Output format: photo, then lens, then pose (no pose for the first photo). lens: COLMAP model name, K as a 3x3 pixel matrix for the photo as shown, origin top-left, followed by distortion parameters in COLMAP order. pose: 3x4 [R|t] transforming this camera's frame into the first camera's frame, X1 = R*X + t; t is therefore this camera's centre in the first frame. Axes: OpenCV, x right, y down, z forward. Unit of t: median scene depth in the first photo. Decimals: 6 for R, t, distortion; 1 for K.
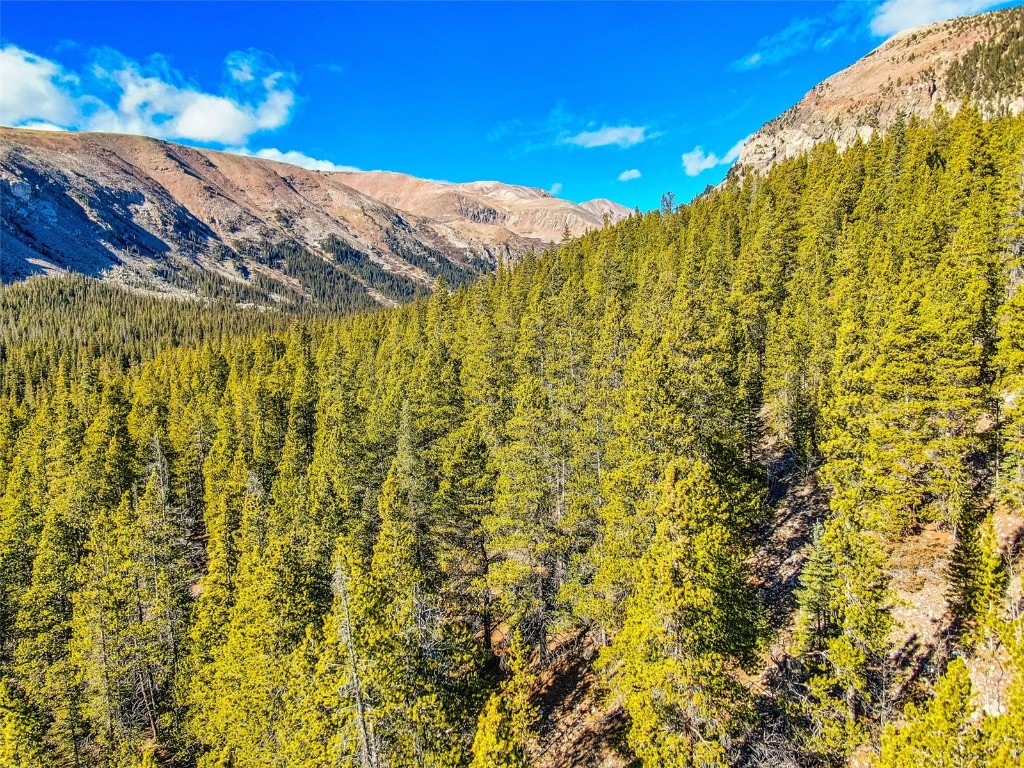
lens RADIAL K [[731.7, 0, 511.7], [0, 731.7, 385.6], [0, 0, 1]] dist [-0.004040, 0.010526]
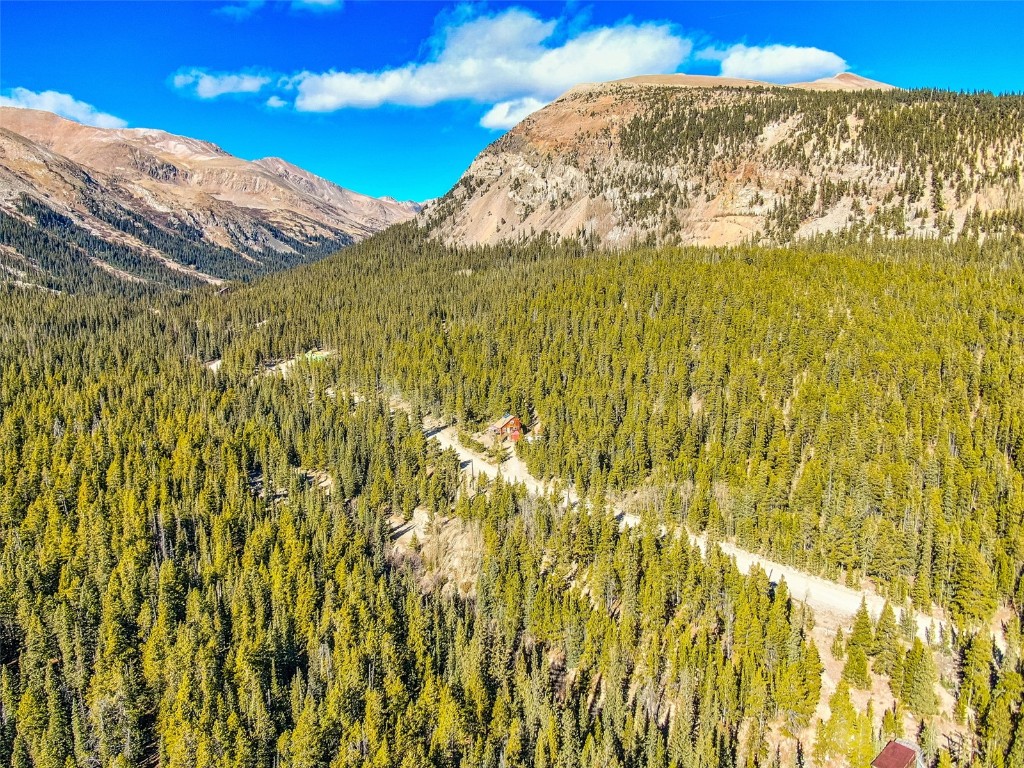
lens RADIAL K [[731.7, 0, 516.0], [0, 731.7, 380.4], [0, 0, 1]] dist [-0.004040, 0.010526]
pose [[0.894609, -0.043725, 0.444705, -0.102529], [0.021801, 0.998287, 0.054299, -0.009408], [-0.446318, -0.038881, 0.894029, -0.090312]]
